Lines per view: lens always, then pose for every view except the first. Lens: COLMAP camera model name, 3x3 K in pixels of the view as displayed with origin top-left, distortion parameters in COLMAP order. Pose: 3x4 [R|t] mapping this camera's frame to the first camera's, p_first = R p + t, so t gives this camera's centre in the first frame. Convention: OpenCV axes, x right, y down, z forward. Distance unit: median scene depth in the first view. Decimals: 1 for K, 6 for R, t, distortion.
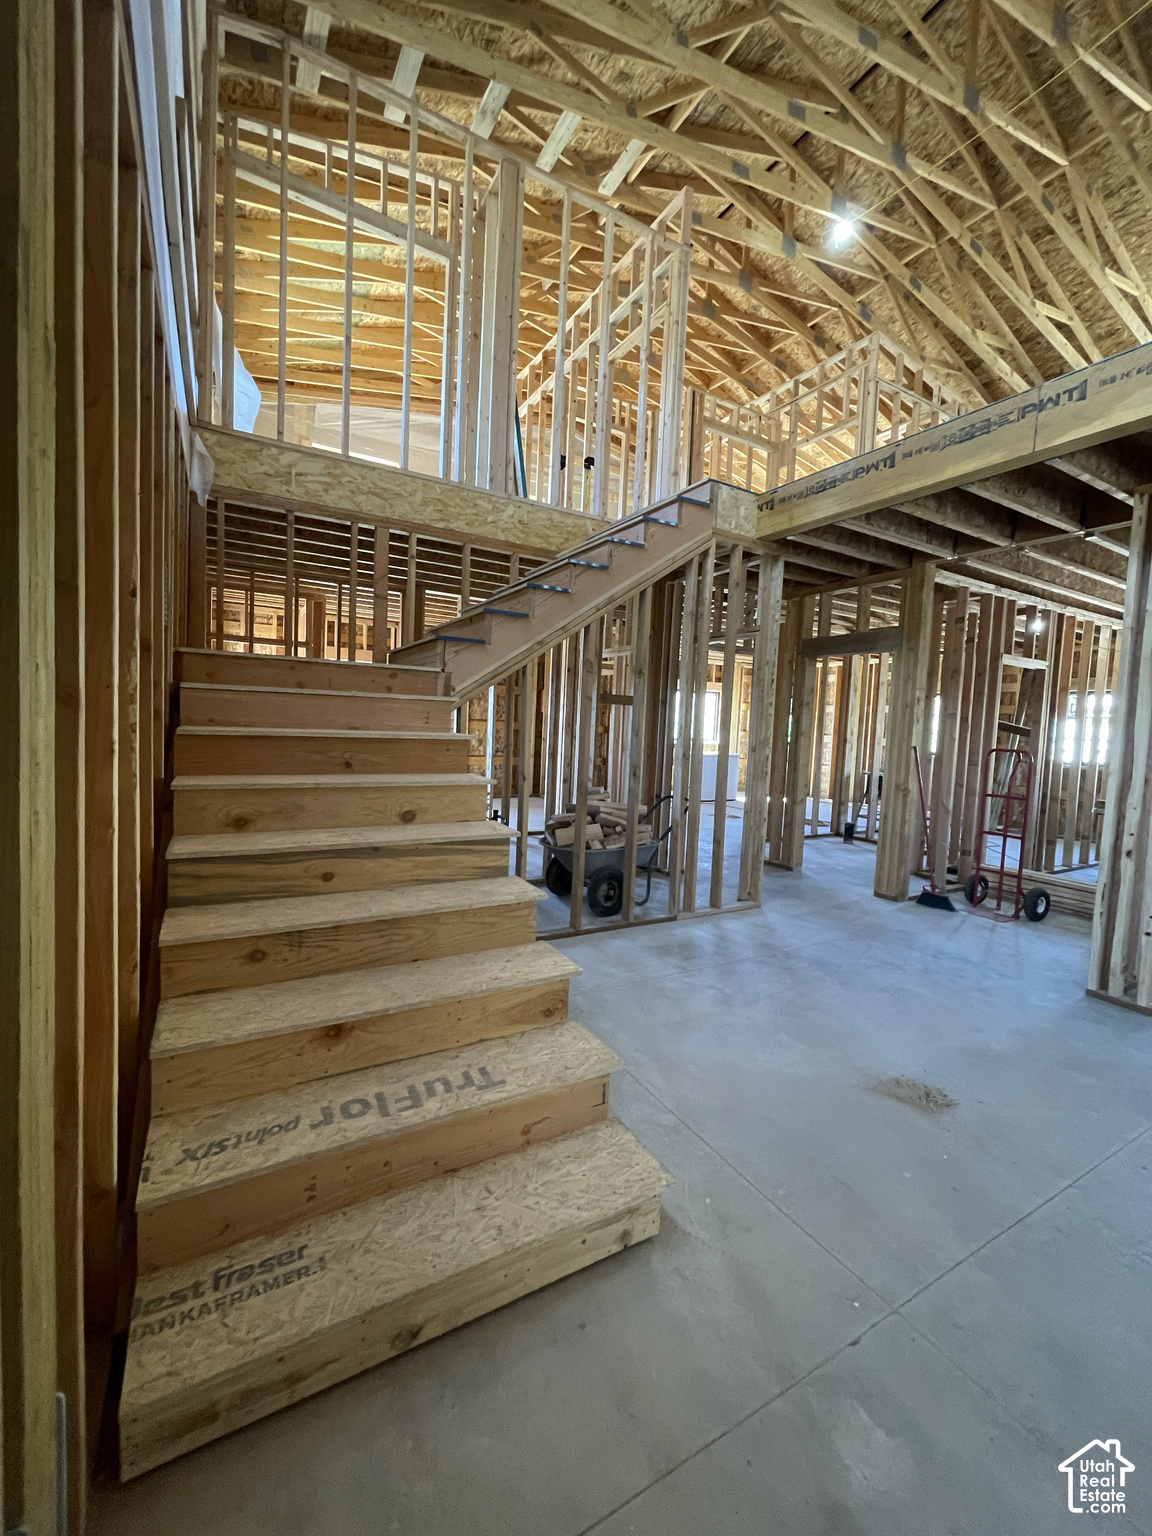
lens RADIAL K [[617.2, 0, 576.7], [0, 617.2, 759.0], [0, 0, 1]] dist [0.003623, 0.000561]
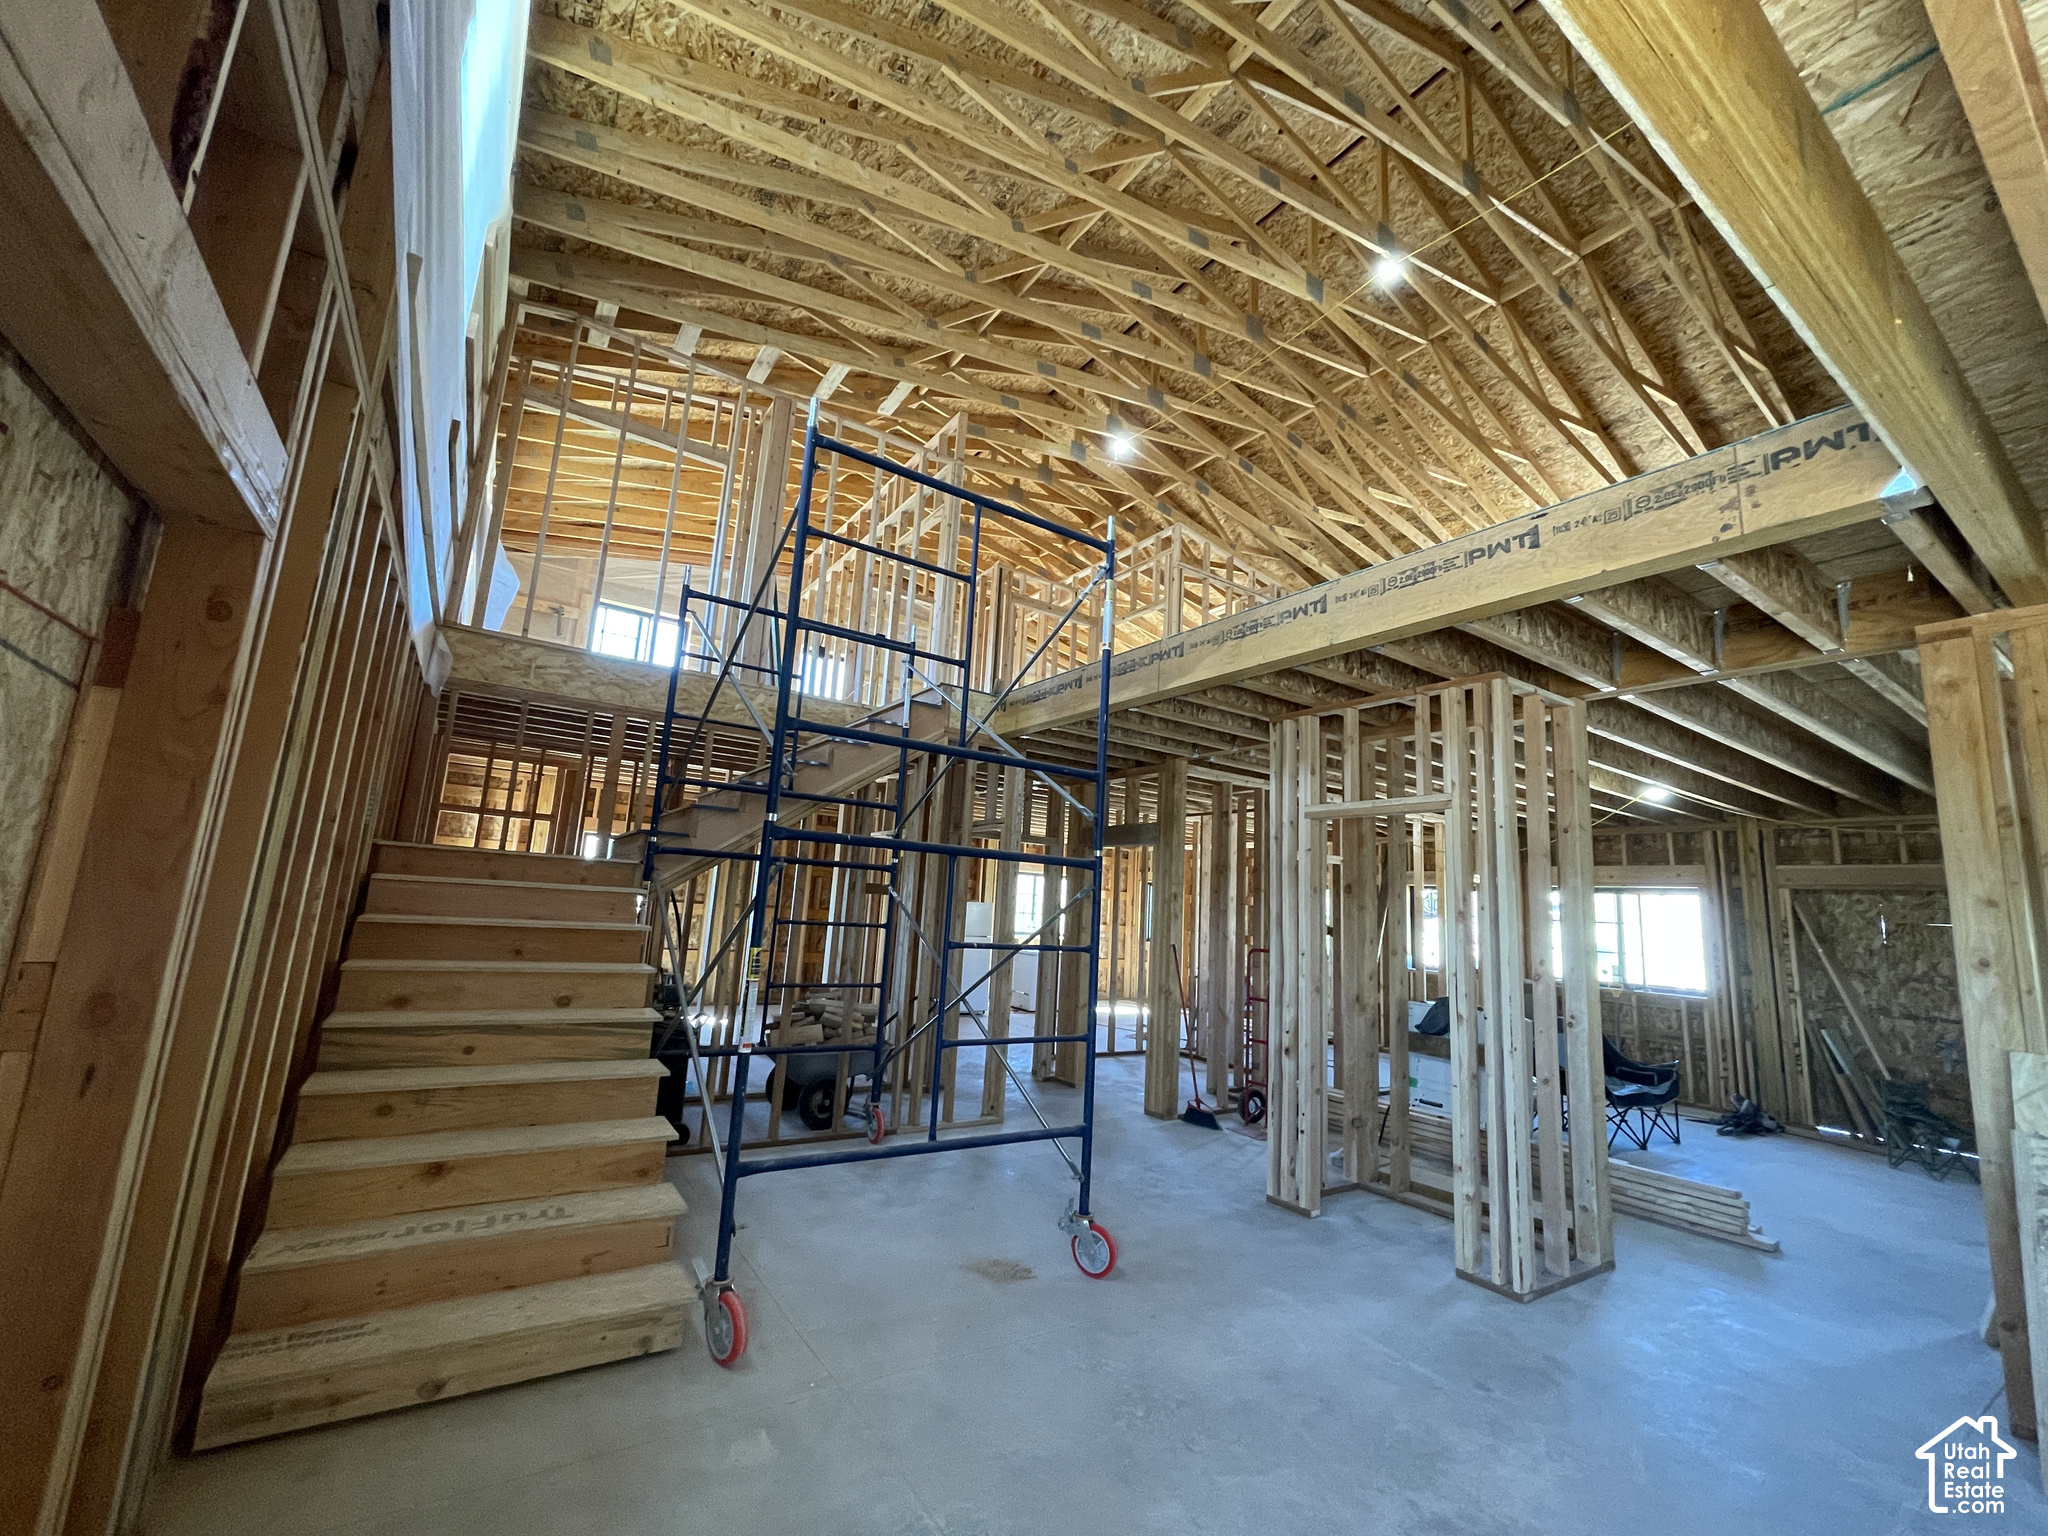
lens RADIAL K [[829.5, 0, 1012.4], [0, 829.5, 767.0], [0, 0, 1]] dist [0.010109, 0.000264]
pose [[0.998230, 0.026715, 0.053141, 0.284857], [-0.013992, 0.973855, -0.226739, 0.008150], [-0.057809, 0.225594, 0.972505, -0.381649]]
